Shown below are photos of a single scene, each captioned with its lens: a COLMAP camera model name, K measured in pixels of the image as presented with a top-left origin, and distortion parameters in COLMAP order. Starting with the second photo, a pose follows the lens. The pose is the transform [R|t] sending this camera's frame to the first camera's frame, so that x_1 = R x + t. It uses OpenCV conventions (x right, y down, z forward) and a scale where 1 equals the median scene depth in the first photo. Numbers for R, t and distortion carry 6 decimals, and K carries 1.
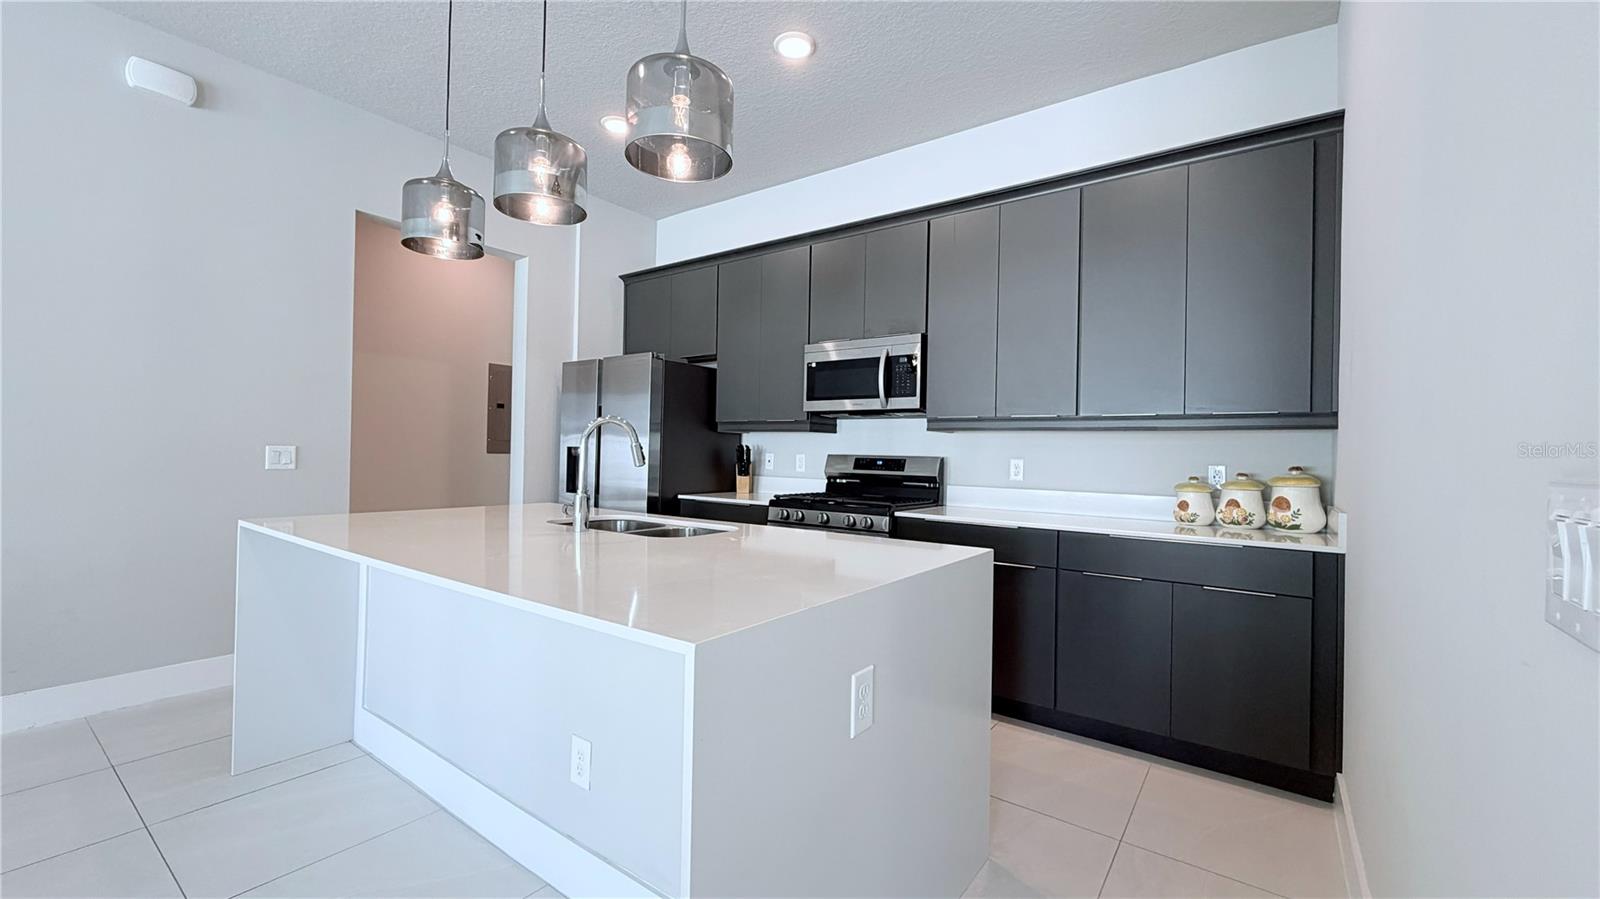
lens RADIAL K [[638.6, 0, 793.8], [0, 638.6, 451.7], [0, 0, 1]] dist [-0.000474, -0.000580]
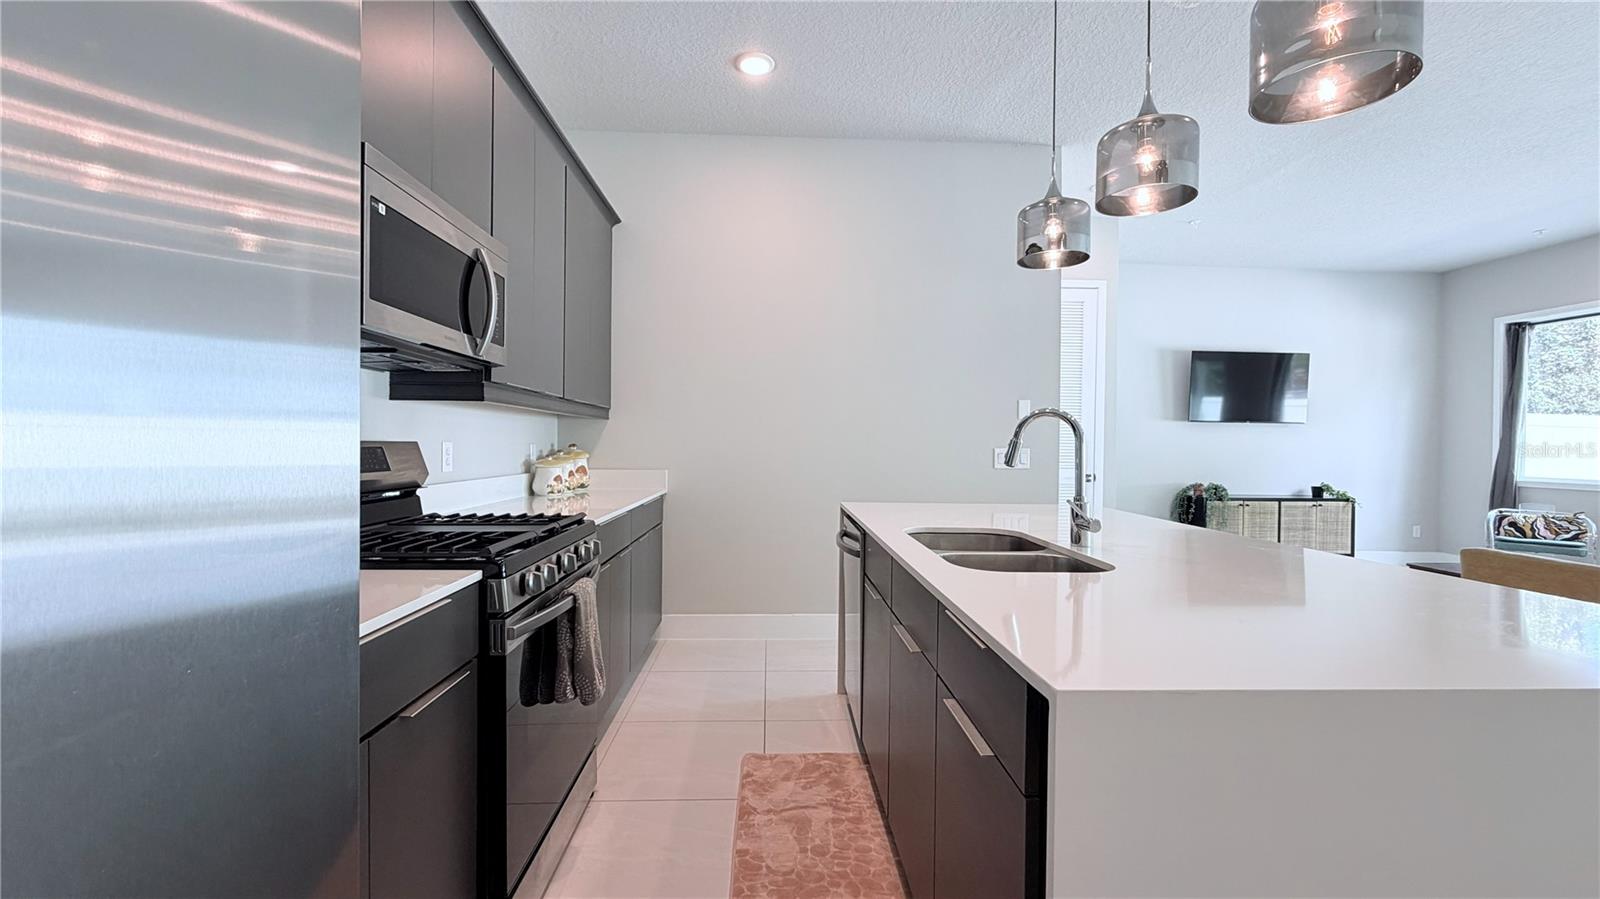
lens RADIAL K [[638.6, 0, 795.3], [0, 638.6, 448.0], [0, 0, 1]] dist [-0.000474, -0.000580]
pose [[-0.626910, -0.031612, 0.778450, -0.437152], [-0.023581, 0.999489, 0.021598, -0.006664], [-0.778734, -0.004817, -0.627335, 1.064762]]
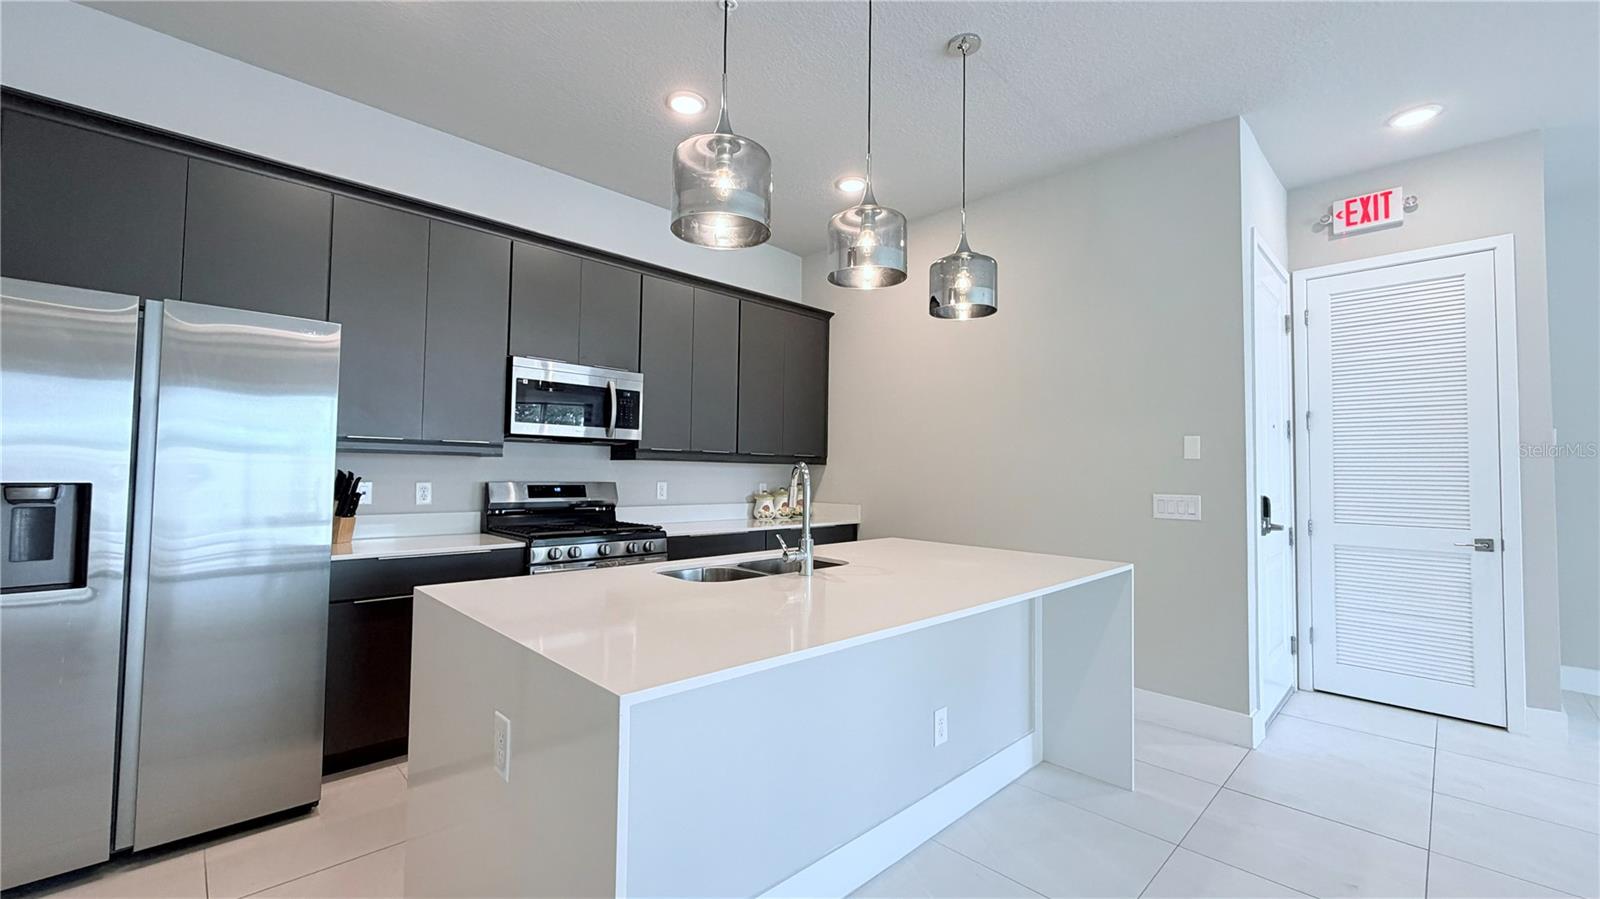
lens RADIAL K [[638.6, 0, 796.6], [0, 638.6, 446.5], [0, 0, 1]] dist [-0.000474, -0.000580]
pose [[0.160513, 0.022467, 0.986778, -0.789236], [-0.012168, 0.999710, -0.020782, -0.033196], [-0.986959, -0.008672, 0.160740, 0.497272]]
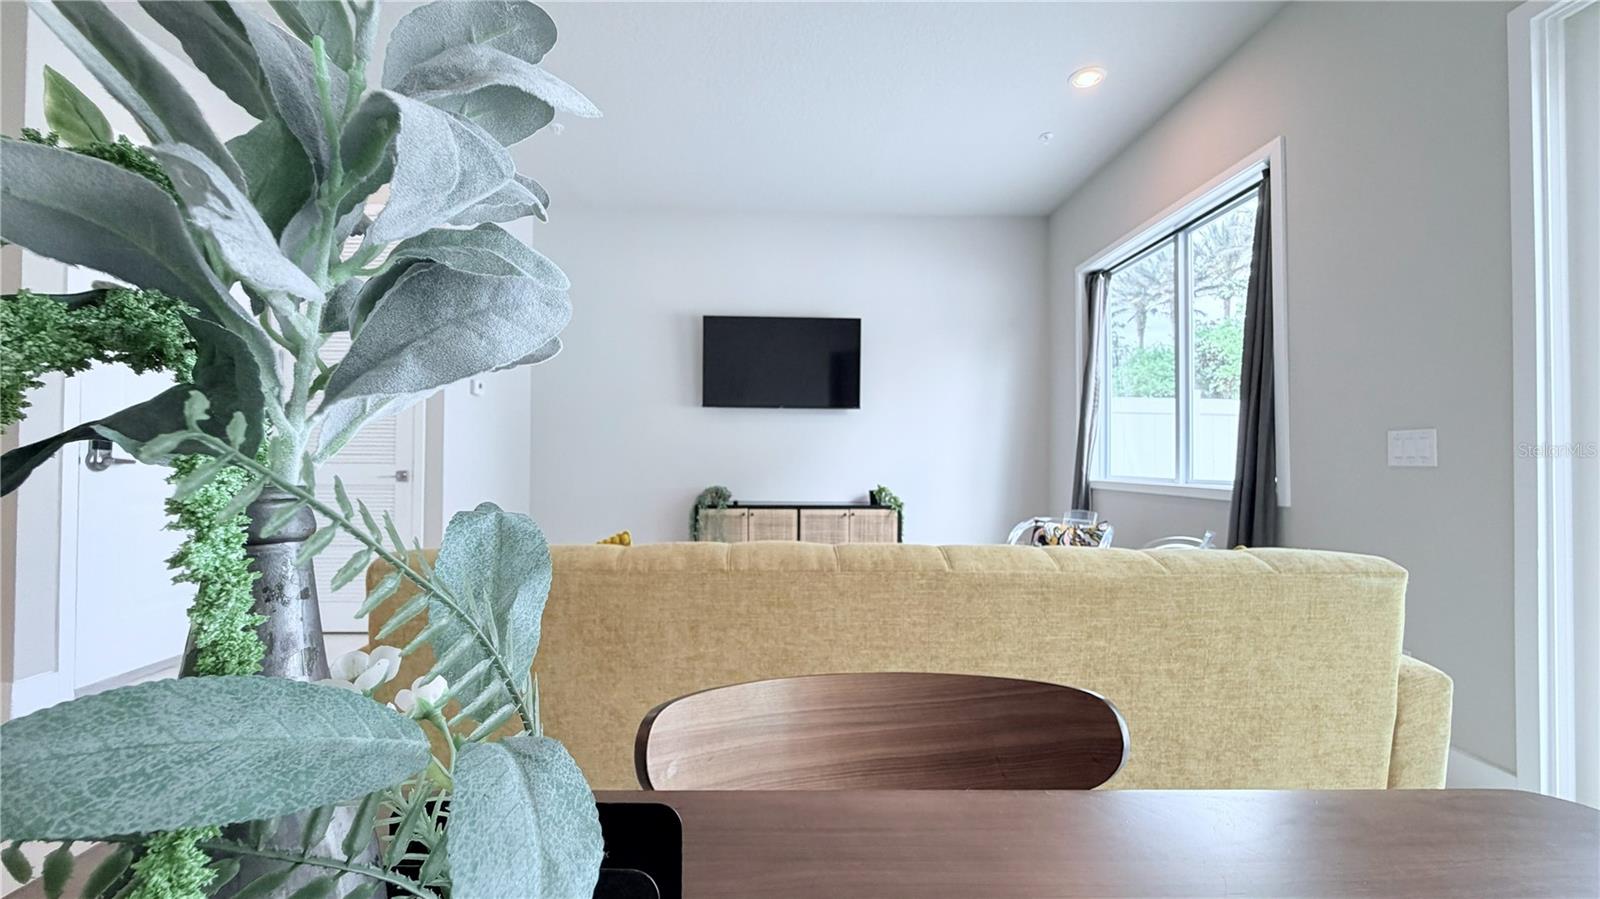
lens RADIAL K [[638.6, 0, 795.1], [0, 638.6, 448.6], [0, 0, 1]] dist [-0.000474, -0.000580]
pose [[-0.611187, -0.009960, 0.791424, -0.942299], [-0.018997, 0.999817, -0.002088, 0.020631], [-0.791258, -0.016311, -0.611265, -0.184724]]
